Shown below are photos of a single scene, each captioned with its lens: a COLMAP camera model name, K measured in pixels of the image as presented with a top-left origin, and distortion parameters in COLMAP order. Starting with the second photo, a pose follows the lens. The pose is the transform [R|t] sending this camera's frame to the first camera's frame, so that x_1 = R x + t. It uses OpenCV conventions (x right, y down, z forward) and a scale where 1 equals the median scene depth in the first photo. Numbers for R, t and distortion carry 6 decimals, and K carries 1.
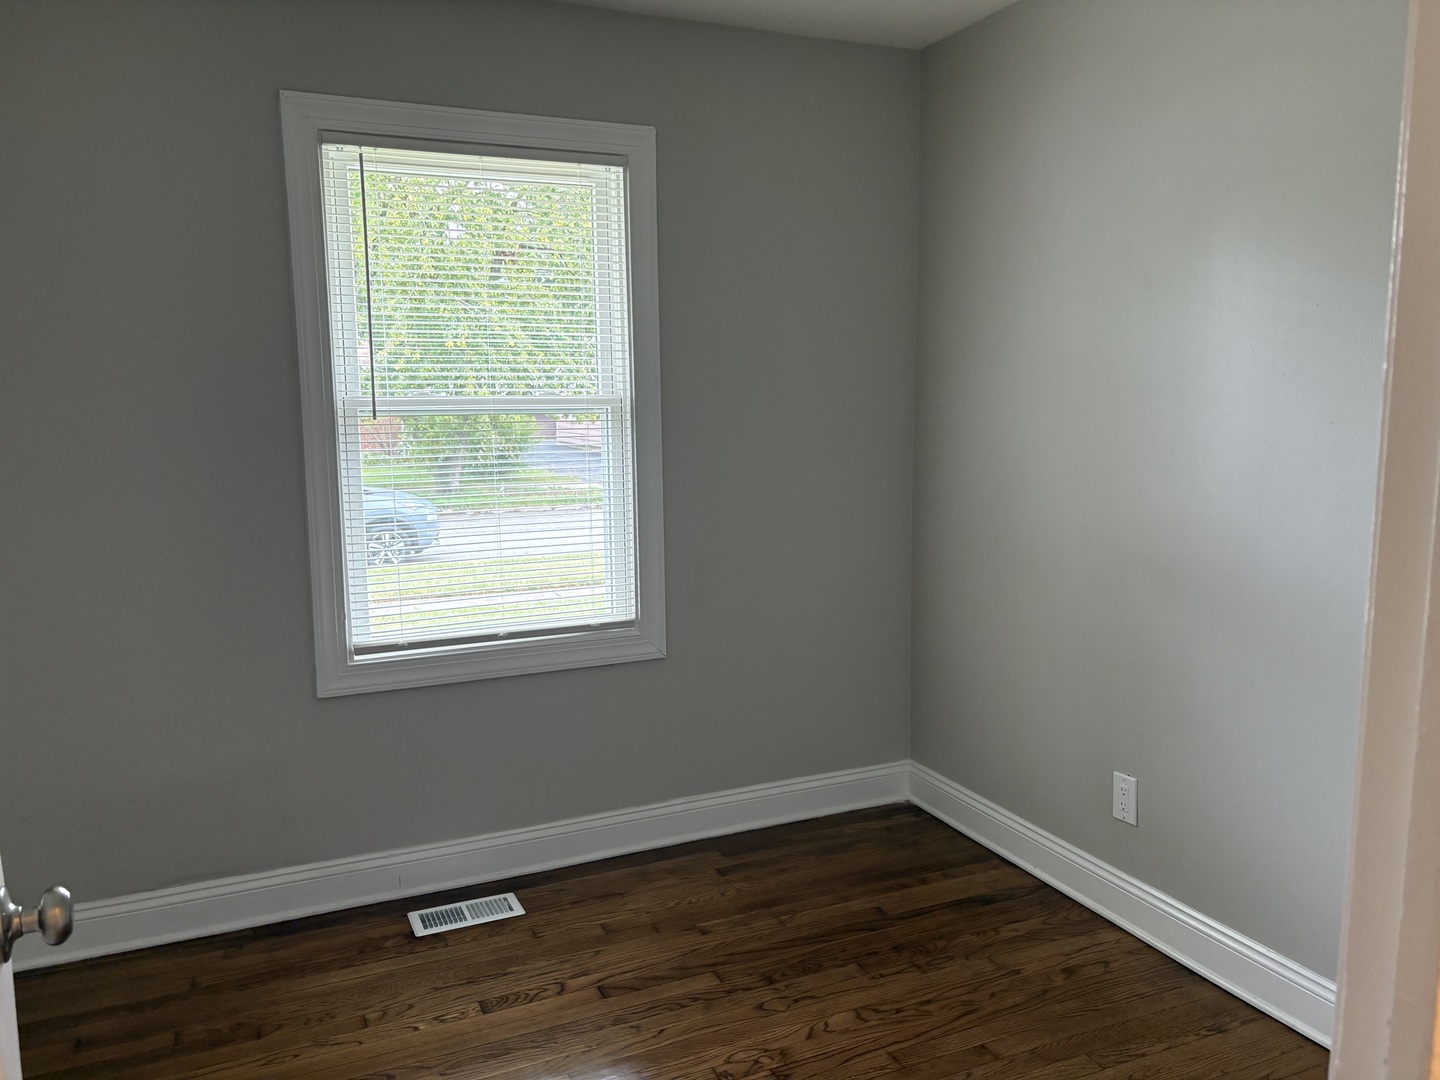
lens RADIAL K [[1108.3, 0, 726.9], [0, 1108.3, 532.7], [0, 0, 1]] dist [0.036180, -0.010576]
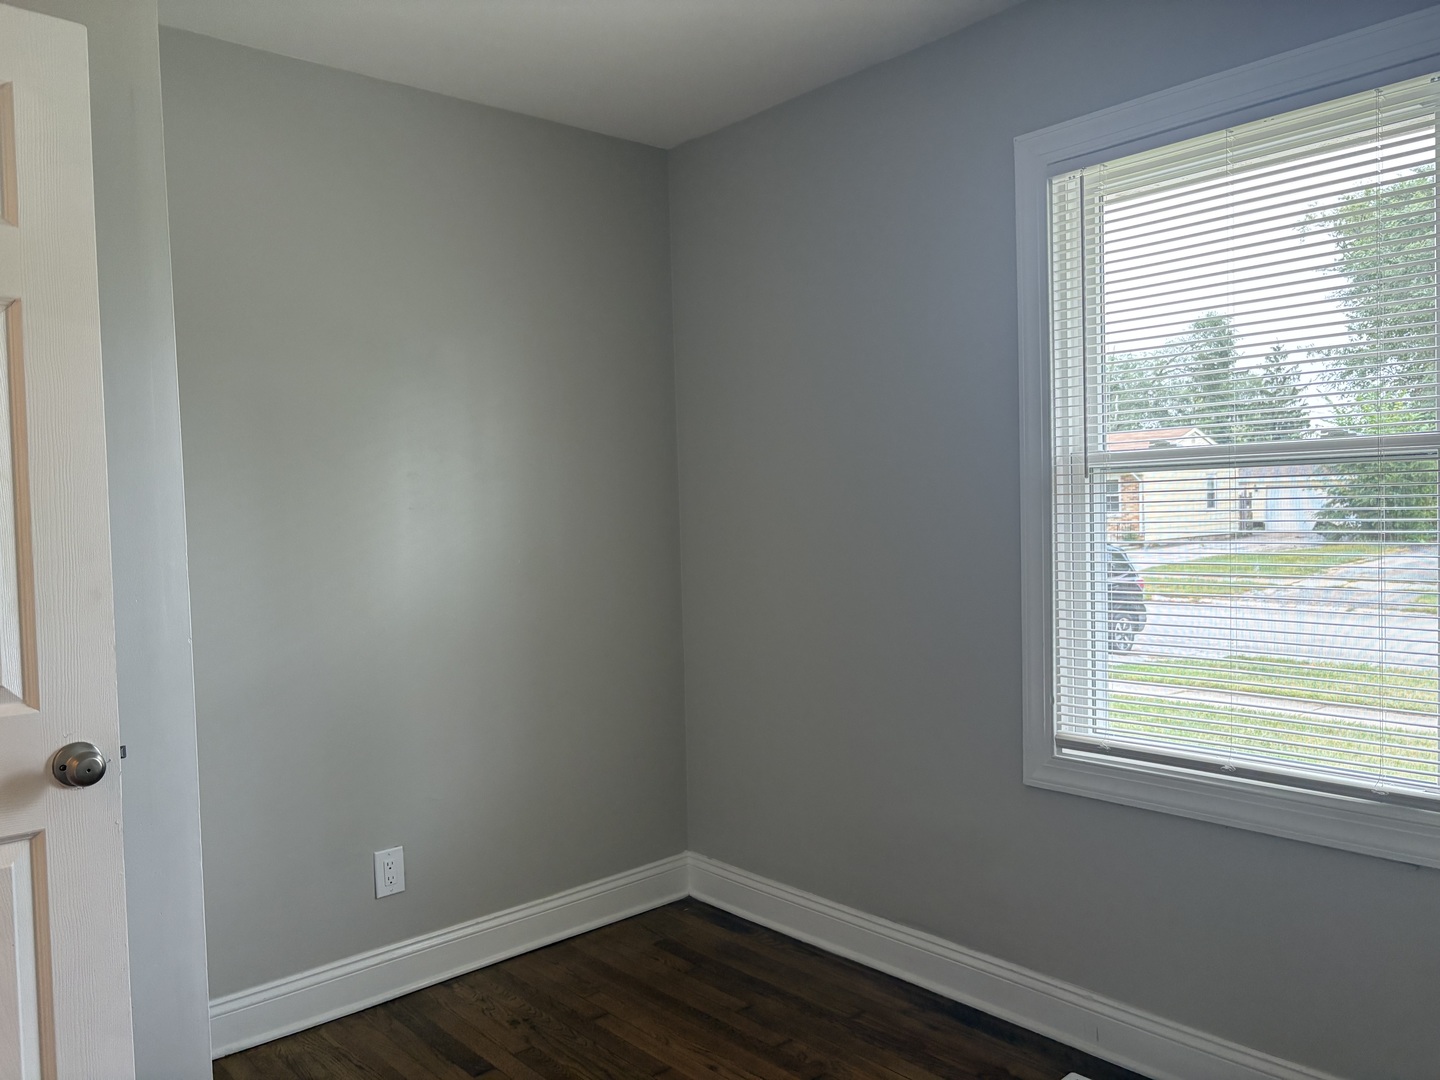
lens RADIAL K [[1098.6, 0, 716.1], [0, 1098.6, 542.0], [0, 0, 1]] dist [0.061042, -0.073455]
pose [[0.284947, 0.034344, -0.957928, 0.423302], [-0.090010, 0.995901, 0.008930, -0.034579], [0.954308, 0.083679, 0.286870, 0.485902]]
